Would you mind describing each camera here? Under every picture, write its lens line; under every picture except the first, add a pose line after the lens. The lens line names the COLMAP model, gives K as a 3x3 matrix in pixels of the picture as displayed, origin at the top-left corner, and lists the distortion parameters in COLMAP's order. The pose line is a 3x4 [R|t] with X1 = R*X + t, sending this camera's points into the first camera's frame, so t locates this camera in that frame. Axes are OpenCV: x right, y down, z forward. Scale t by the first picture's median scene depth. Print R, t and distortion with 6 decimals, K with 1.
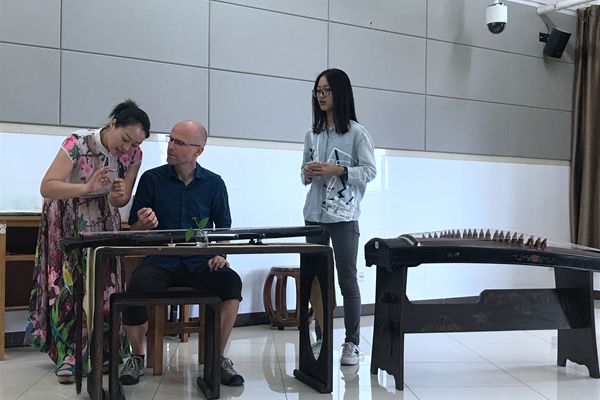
lens RADIAL K [[838.5, 0, 301.2], [0, 838.5, 201.0], [0, 0, 1]] dist [0.004703, 0.000000]
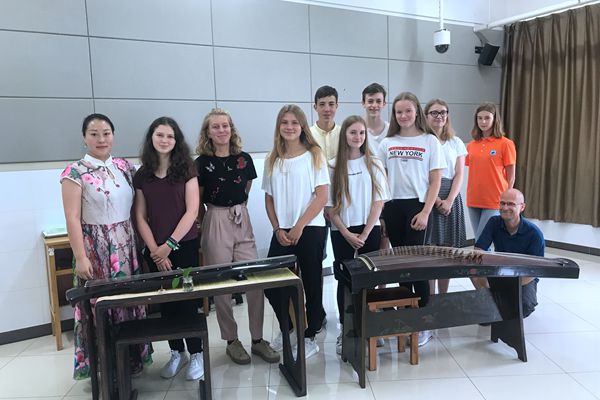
lens RADIAL K [[508.2, 0, 297.8], [0, 508.2, 198.9], [0, 0, 1]] dist [-0.002069, 0.005444]
pose [[0.997696, -0.037618, -0.056463, 0.041979], [0.045046, 0.989597, 0.136631, -0.086042], [0.050736, -0.138860, 0.989012, 0.163061]]
